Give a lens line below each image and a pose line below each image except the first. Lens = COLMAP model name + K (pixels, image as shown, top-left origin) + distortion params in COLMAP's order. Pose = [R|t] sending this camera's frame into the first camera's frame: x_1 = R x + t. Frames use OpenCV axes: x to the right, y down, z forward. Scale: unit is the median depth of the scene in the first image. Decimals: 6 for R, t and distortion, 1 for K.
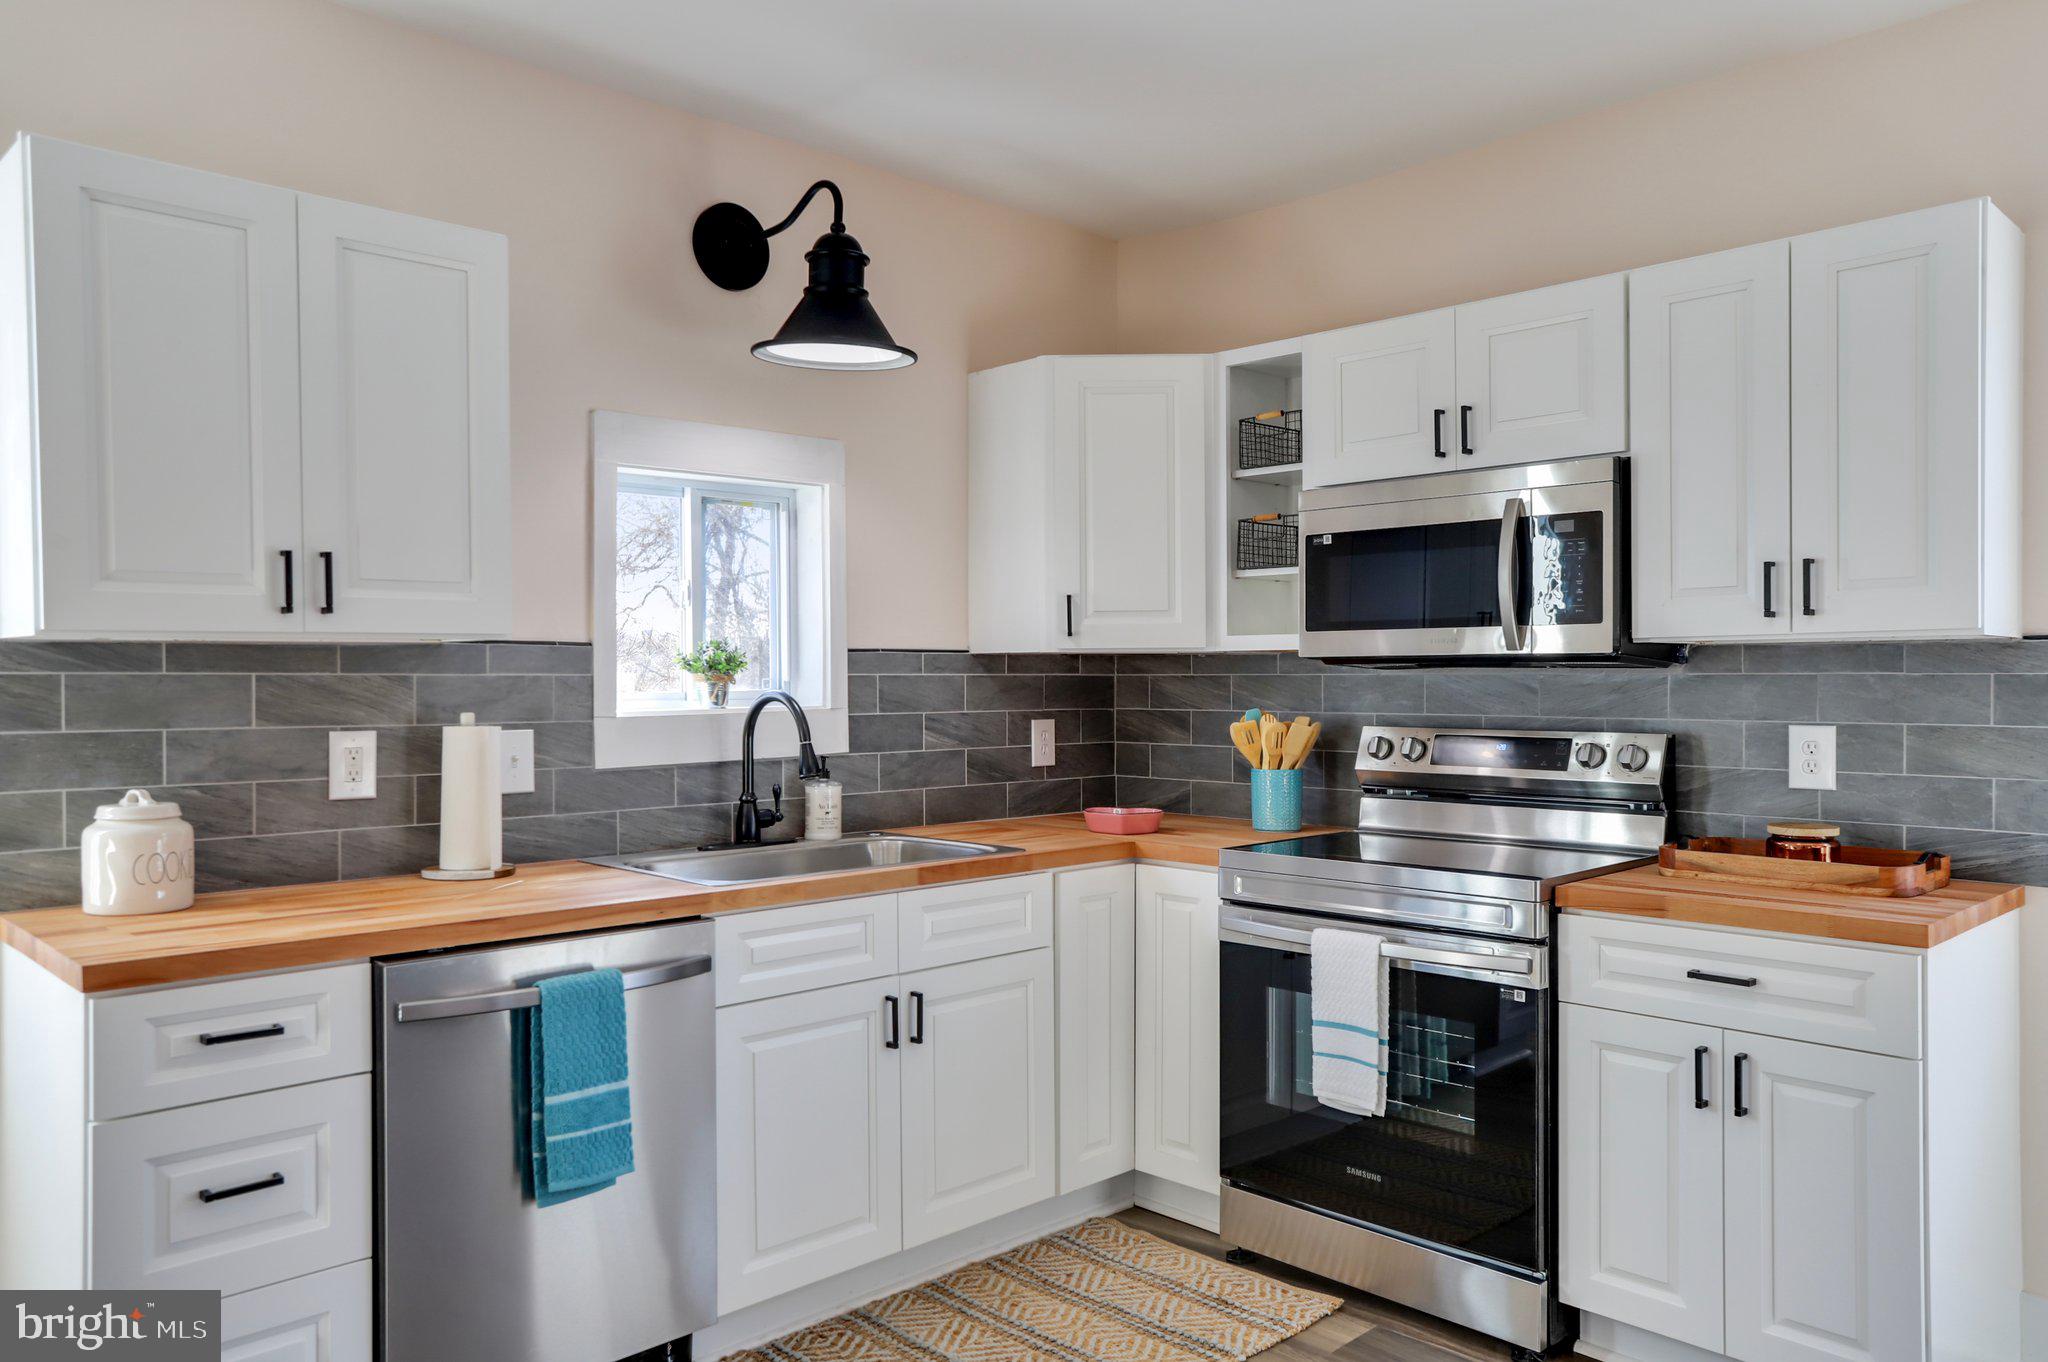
lens RADIAL K [[1474.5, 0, 1024.0], [0, 1474.5, 681.0], [0, 0, 1]] dist [-0.002870, 0.031794]
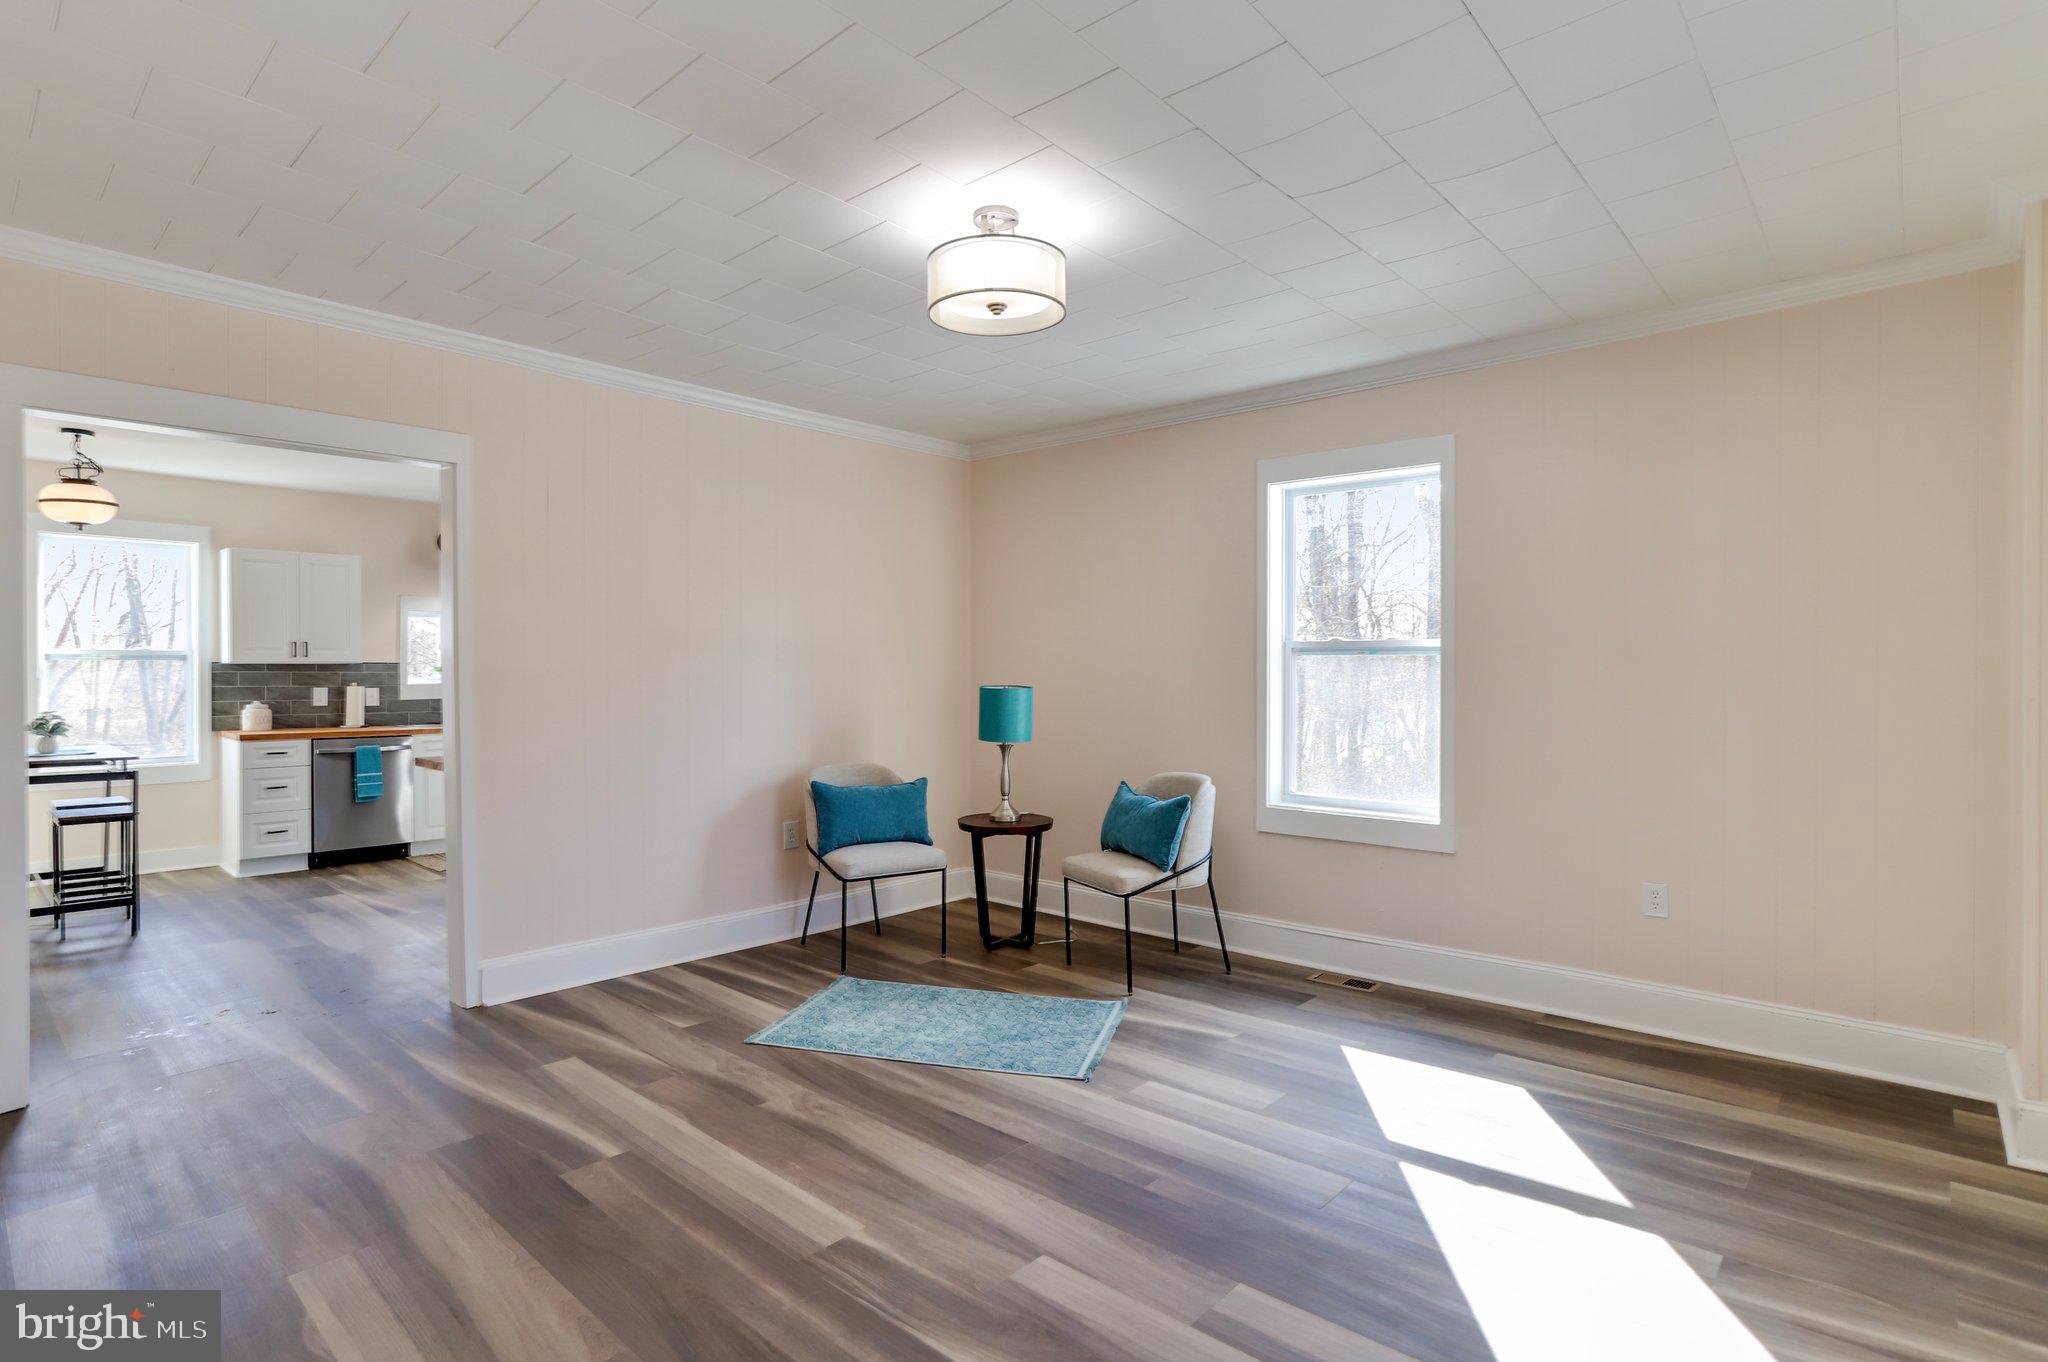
lens RADIAL K [[1010.2, 0, 999.0], [0, 1010.2, 671.2], [0, 0, 1]] dist [0.000165, 0.007631]
pose [[0.998682, 0.001881, 0.051287, 1.033414], [-0.001592, 0.999983, -0.005690, 0.004645], [-0.051296, 0.005601, 0.998668, -1.500455]]
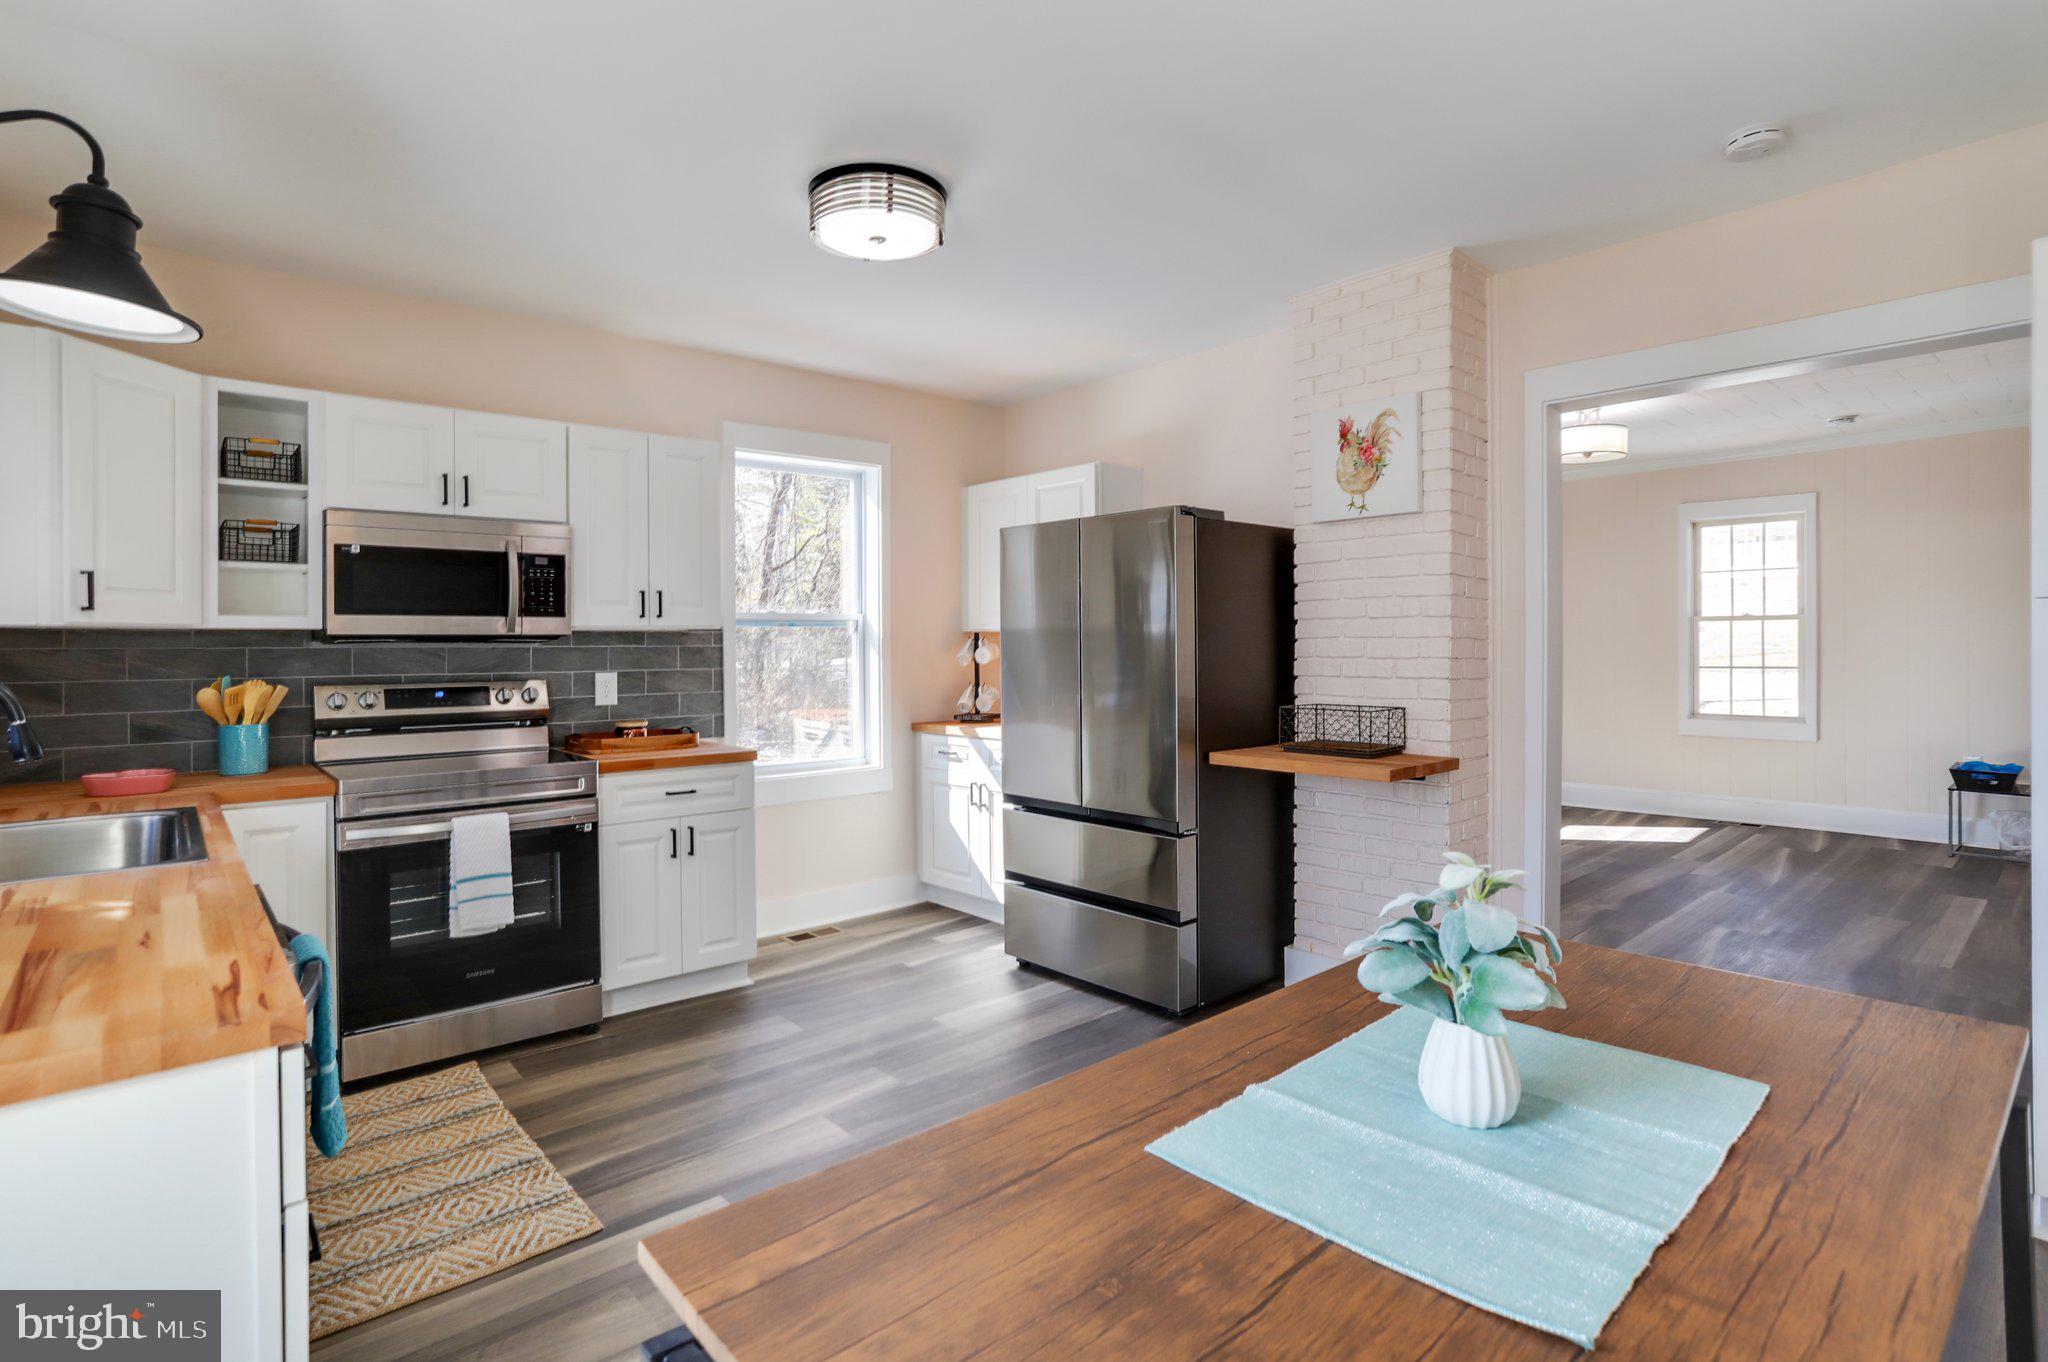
lens RADIAL K [[1000.1, 0, 1014.9], [0, 1000.1, 647.9], [0, 0, 1]] dist [-0.046044, 0.026522]
pose [[0.056693, -0.001646, 0.998390, -0.737367], [0.009512, 0.999954, 0.001108, 0.000844], [-0.998346, 0.009434, 0.056706, 0.373039]]
